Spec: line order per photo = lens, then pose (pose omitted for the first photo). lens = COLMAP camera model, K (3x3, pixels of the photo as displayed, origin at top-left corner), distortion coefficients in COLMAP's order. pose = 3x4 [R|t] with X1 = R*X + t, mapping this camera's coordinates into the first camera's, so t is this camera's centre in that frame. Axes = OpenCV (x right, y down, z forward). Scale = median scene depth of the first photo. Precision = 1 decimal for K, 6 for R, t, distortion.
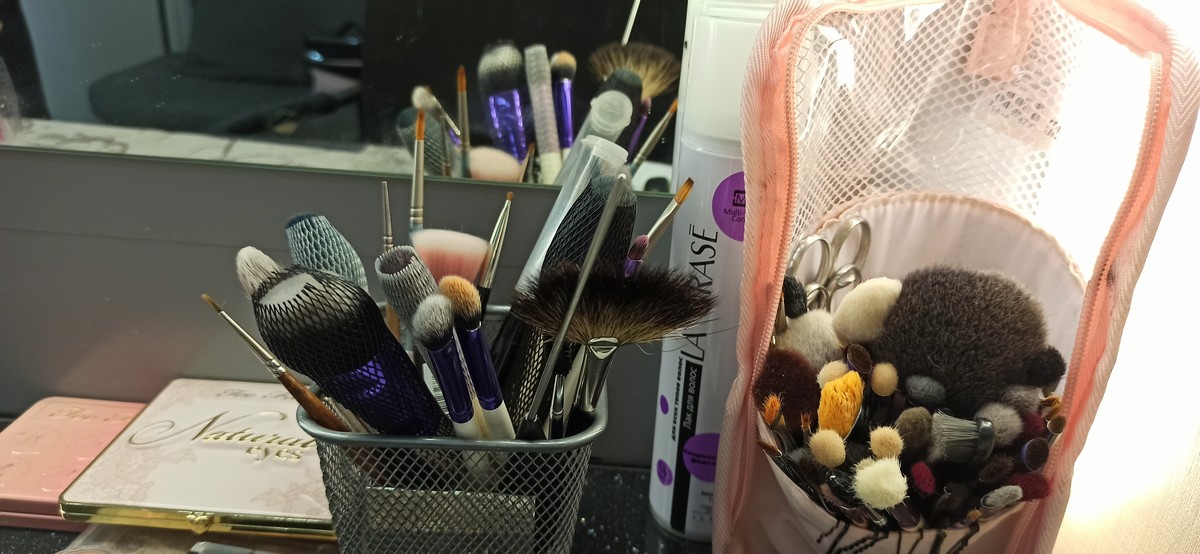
lens RADIAL K [[900.0, 0, 634.5], [0, 900.0, 276.6], [0, 0, 1]] dist [-0.023138, -0.010264]
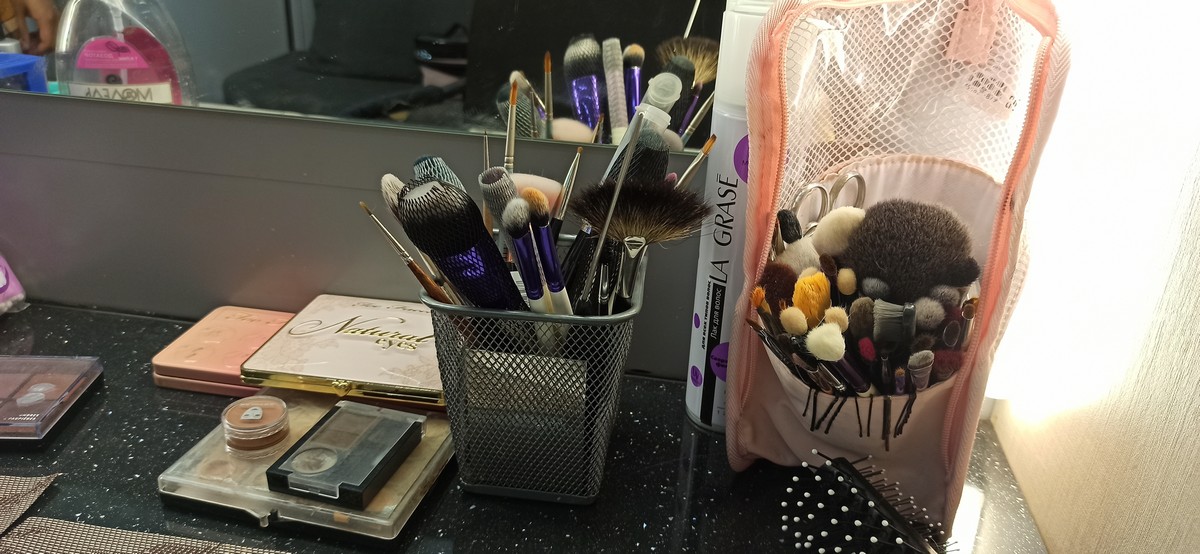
lens RADIAL K [[900.0, 0, 634.5], [0, 900.0, 276.6], [0, 0, 1]] dist [-0.023138, -0.010264]
pose [[0.994395, 0.031578, -0.100903, 0.078120], [-0.032049, 0.999482, -0.003046, 0.096266], [0.100754, 0.006263, 0.994892, -0.288305]]
